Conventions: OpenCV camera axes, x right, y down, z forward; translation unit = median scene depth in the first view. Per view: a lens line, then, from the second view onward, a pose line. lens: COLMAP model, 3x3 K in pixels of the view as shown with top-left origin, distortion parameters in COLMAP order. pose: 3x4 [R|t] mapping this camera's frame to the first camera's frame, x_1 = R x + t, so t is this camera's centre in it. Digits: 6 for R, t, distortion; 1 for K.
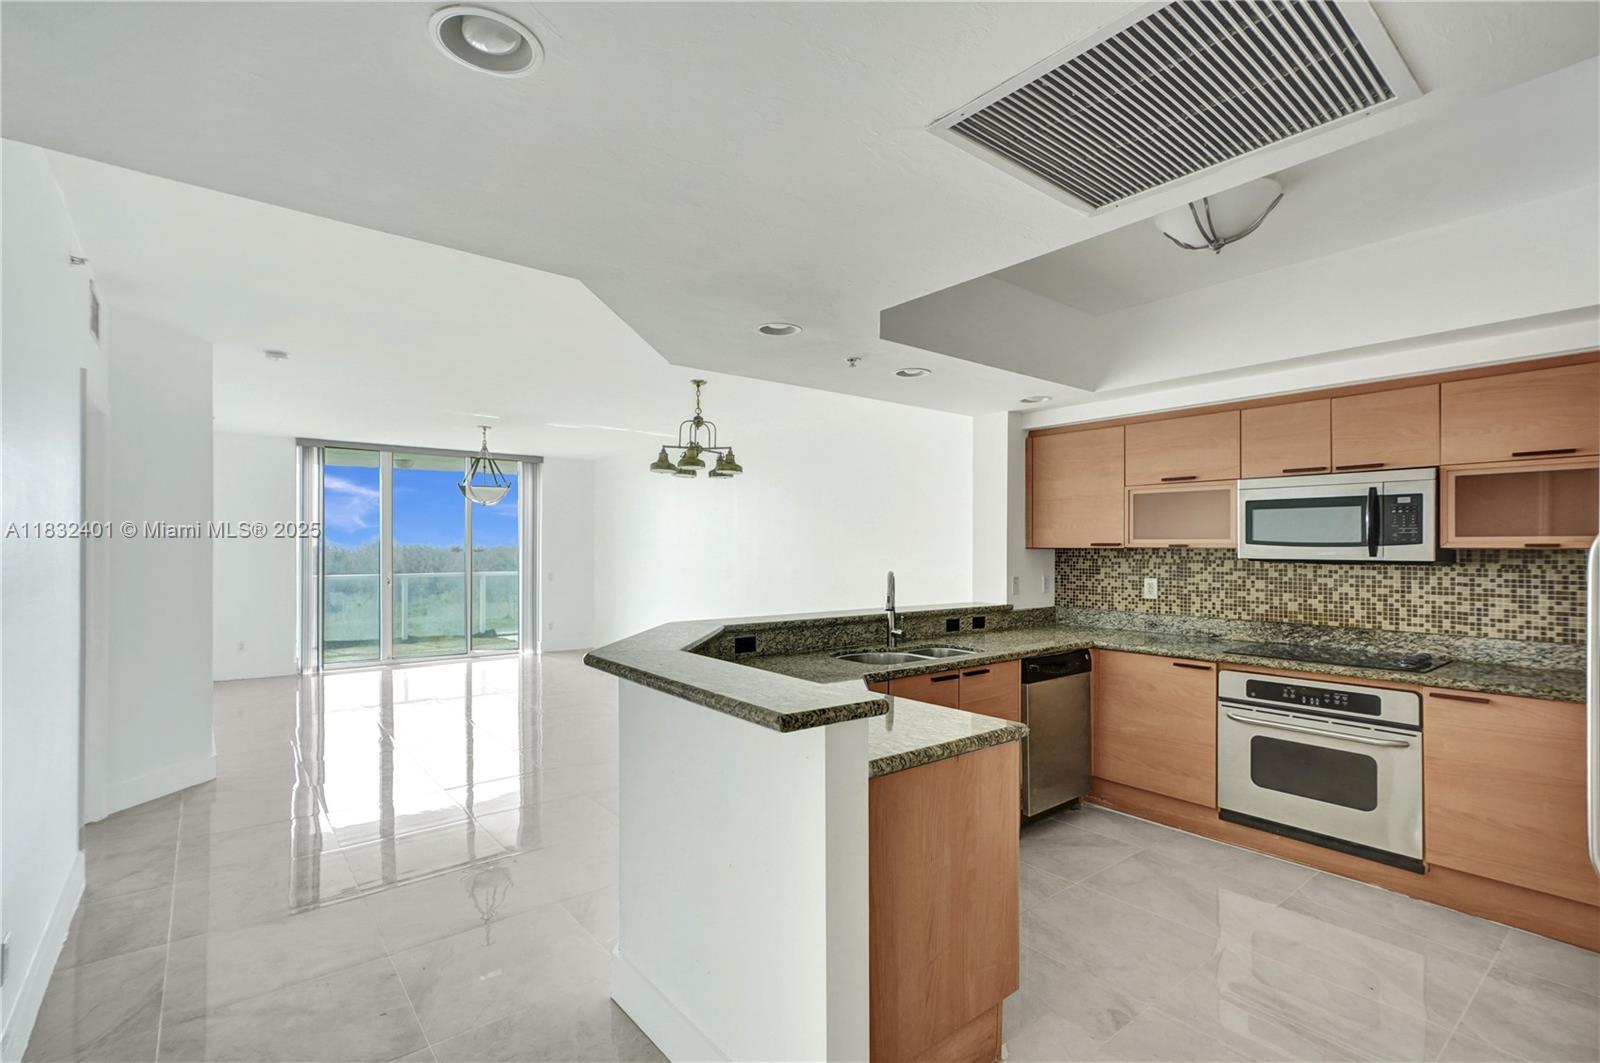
lens RADIAL K [[726.5, 0, 799.5], [0, 726.5, 541.2], [0, 0, 1]] dist [0.003123, 0.000188]
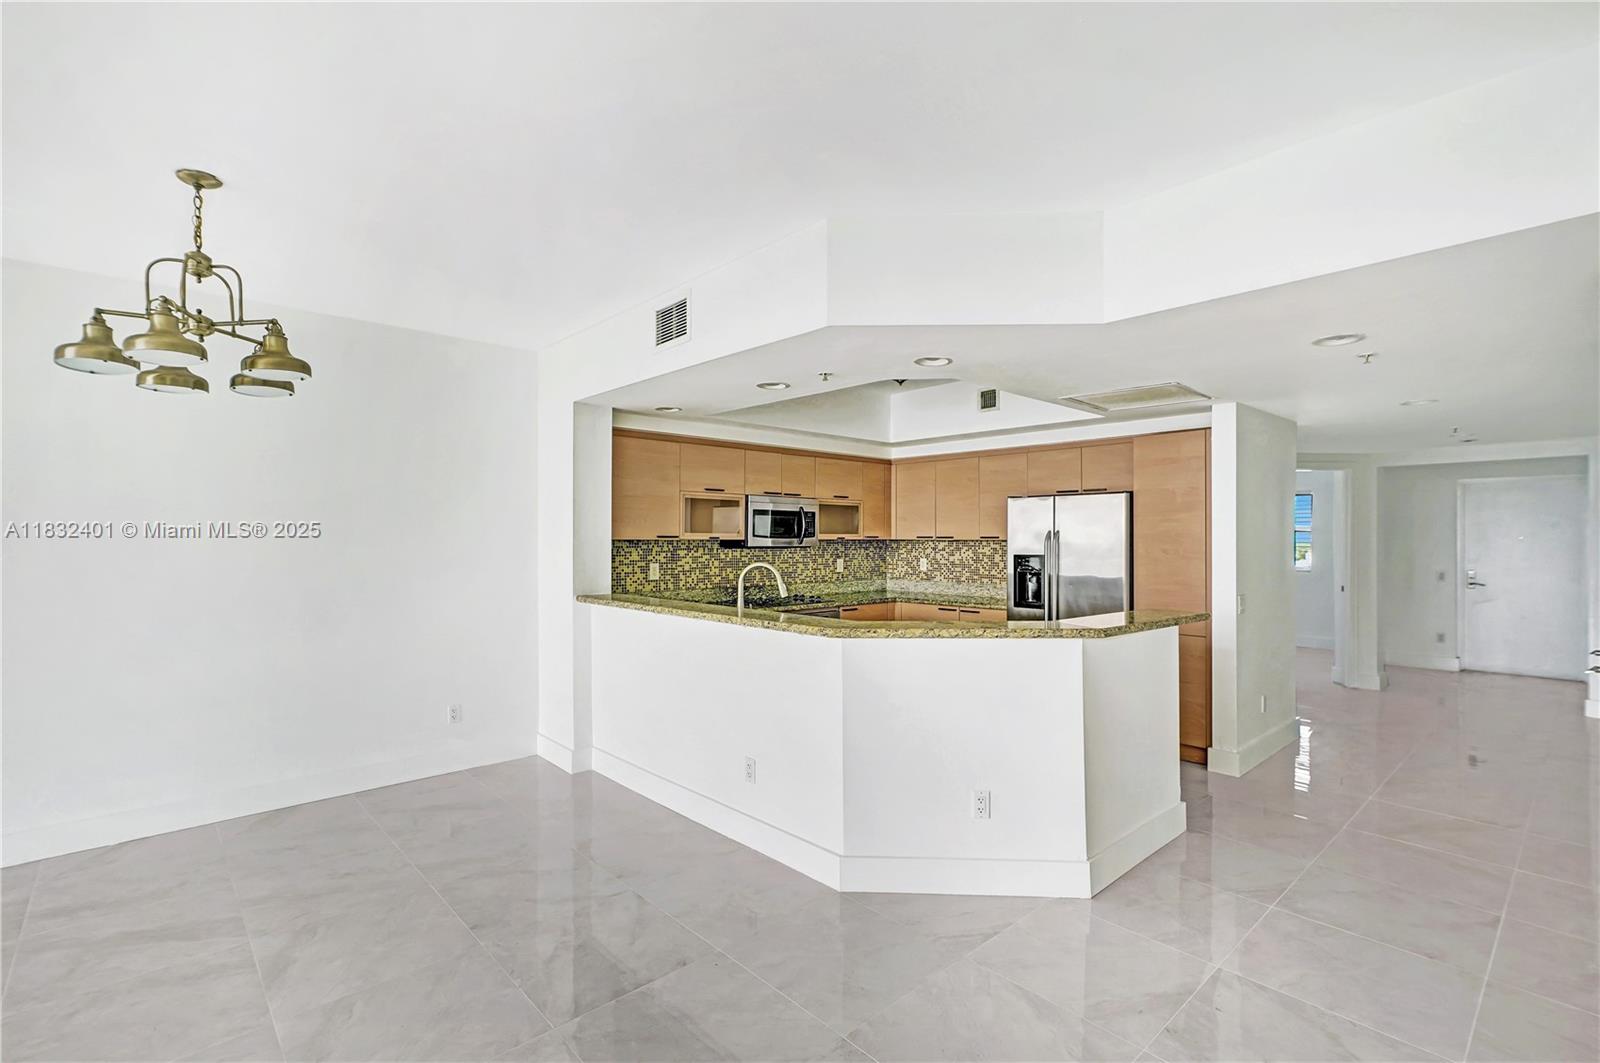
lens RADIAL K [[726.5, 0, 798.7], [0, 726.5, 535.5], [0, 0, 1]] dist [0.003123, 0.000188]
pose [[-0.071004, -0.001126, 0.997475, -0.806304], [-0.013955, 0.999903, 0.000135, -0.000969], [-0.997378, -0.013910, -0.071013, 0.860860]]
